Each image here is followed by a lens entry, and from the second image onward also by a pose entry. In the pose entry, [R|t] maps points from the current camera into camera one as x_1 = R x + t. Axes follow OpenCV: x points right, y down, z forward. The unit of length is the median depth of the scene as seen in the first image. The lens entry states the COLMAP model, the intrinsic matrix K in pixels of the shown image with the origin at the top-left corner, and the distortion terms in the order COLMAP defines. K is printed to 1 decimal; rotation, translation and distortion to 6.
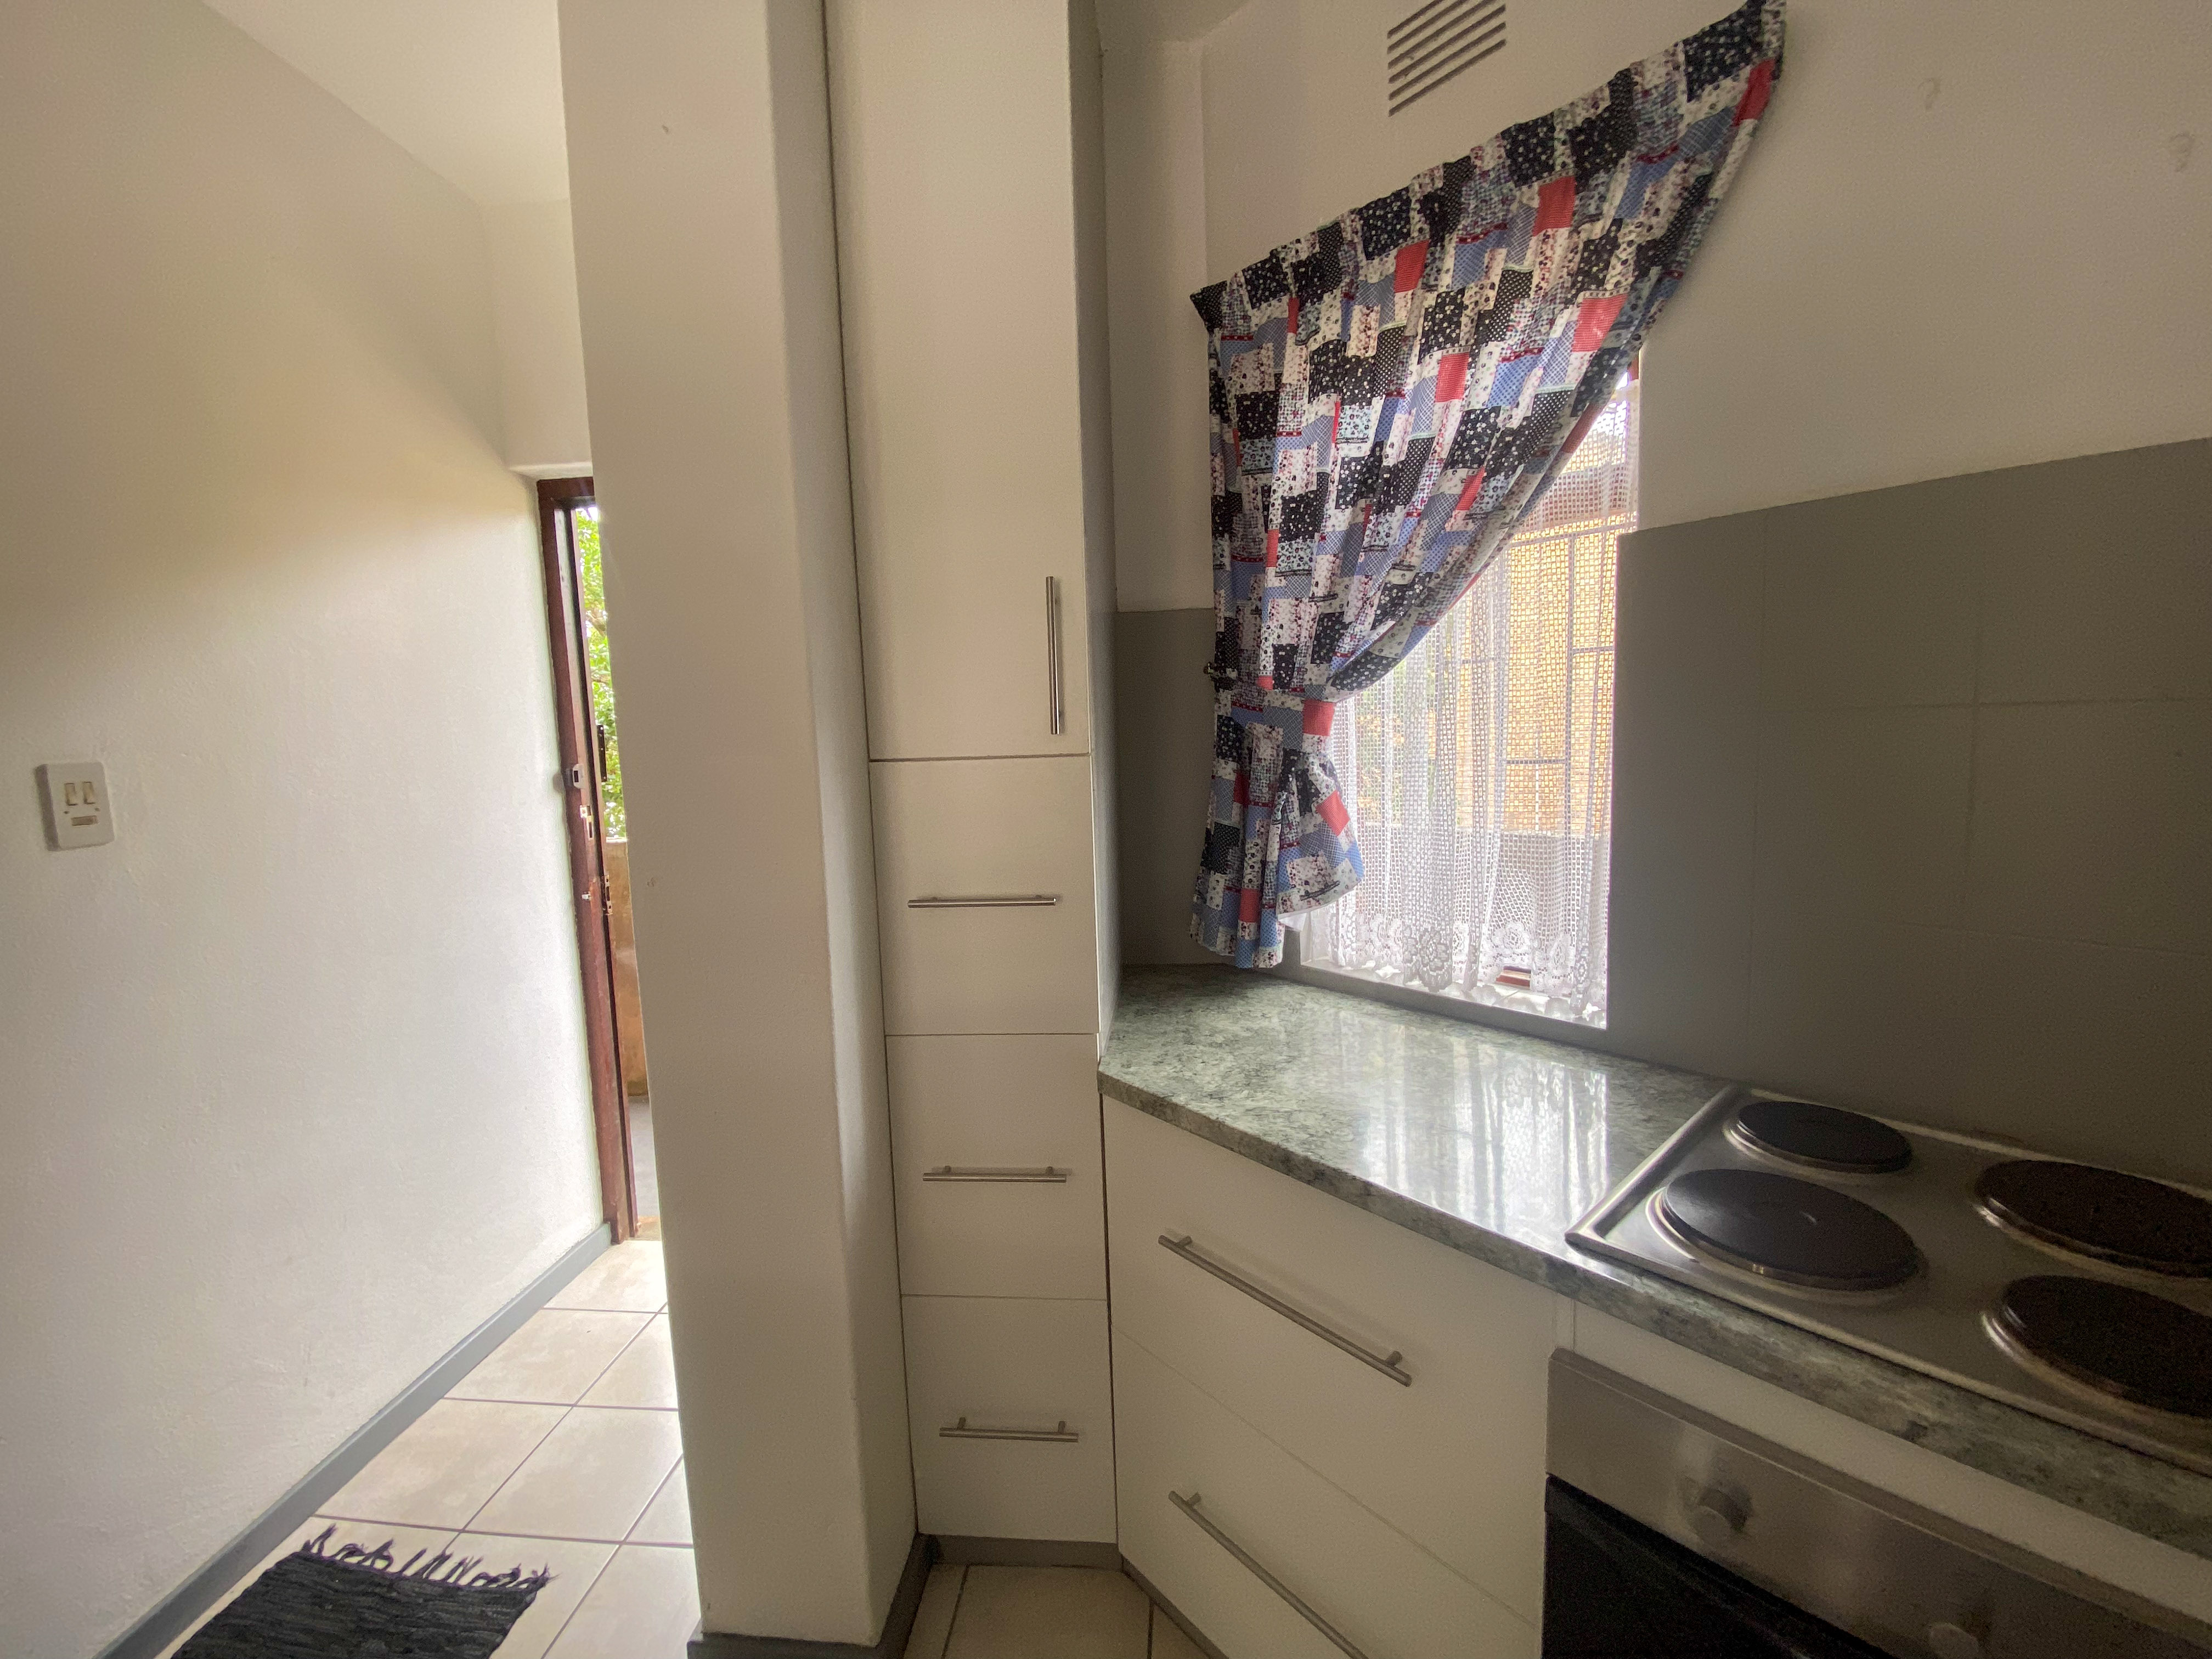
lens RADIAL K [[888.4, 0, 1104.1], [0, 888.4, 825.1], [0, 0, 1]] dist [0.022835, -0.022610]
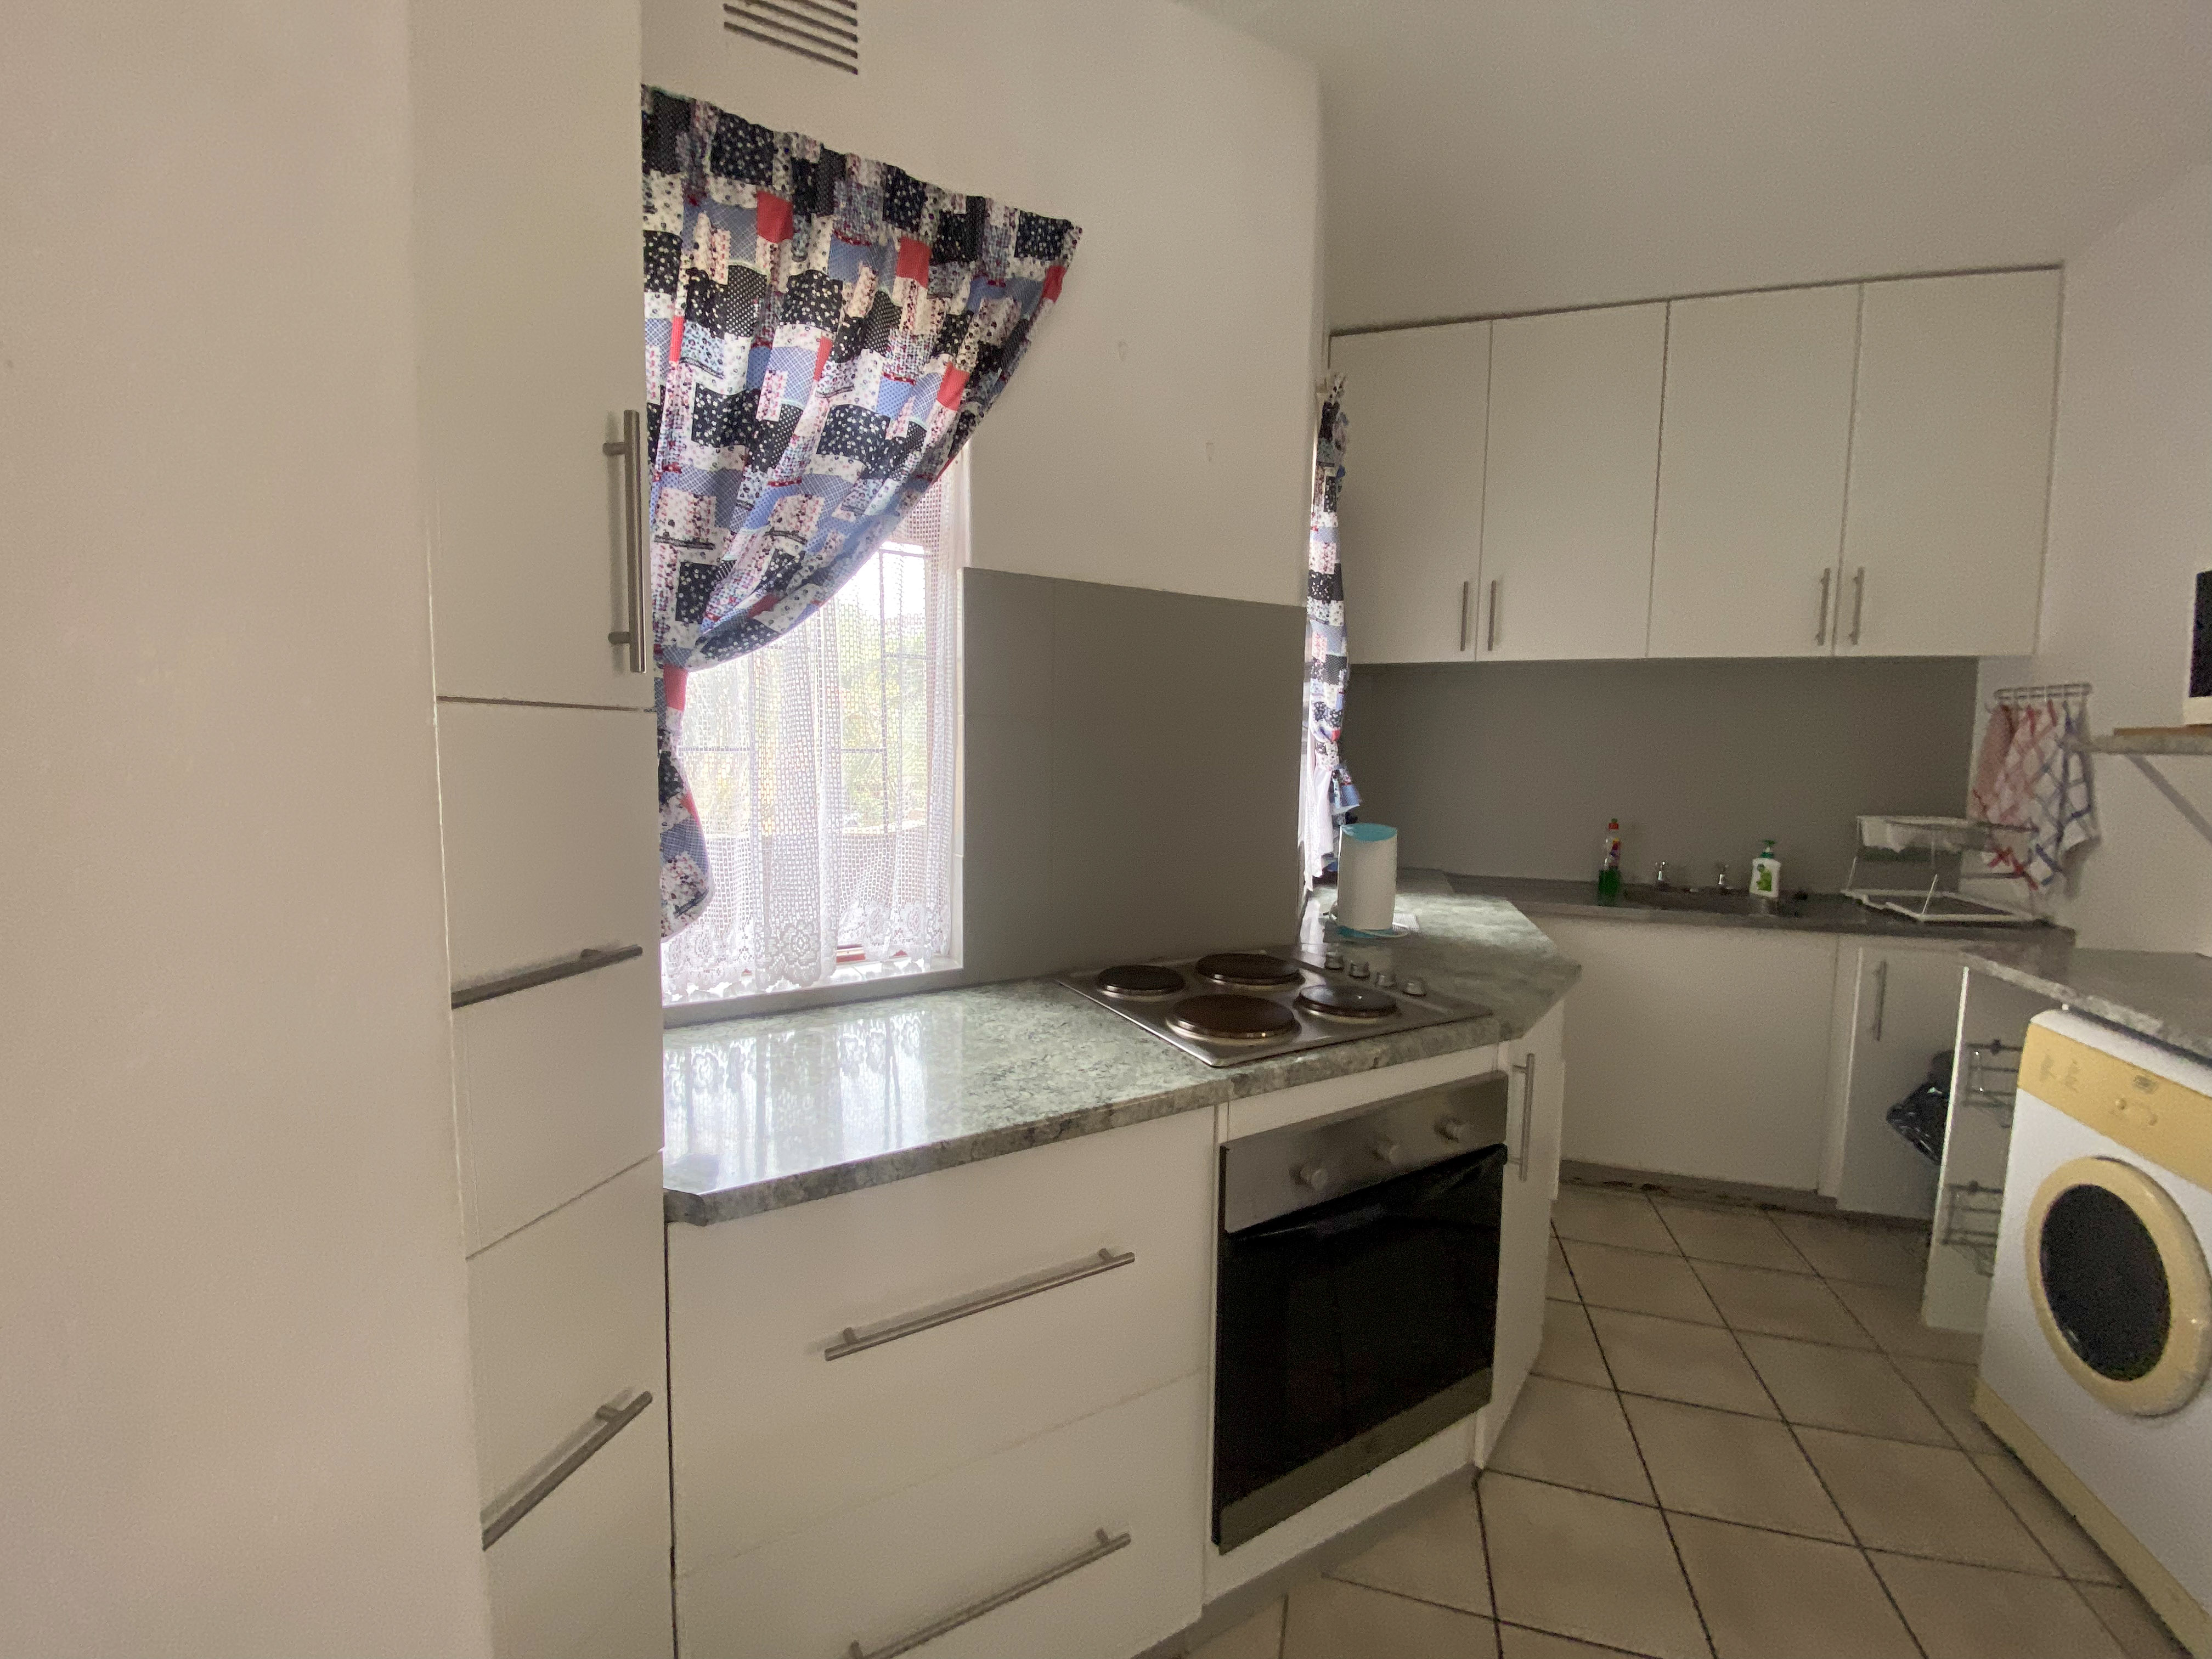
lens RADIAL K [[891.8, 0, 1104.2], [0, 891.8, 825.8], [0, 0, 1]] dist [0.027812, -0.025870]
pose [[0.195278, -0.047891, 0.979578, -0.551125], [0.080688, 0.996206, 0.032619, 0.009696], [-0.977423, 0.072670, 0.198401, 0.523769]]
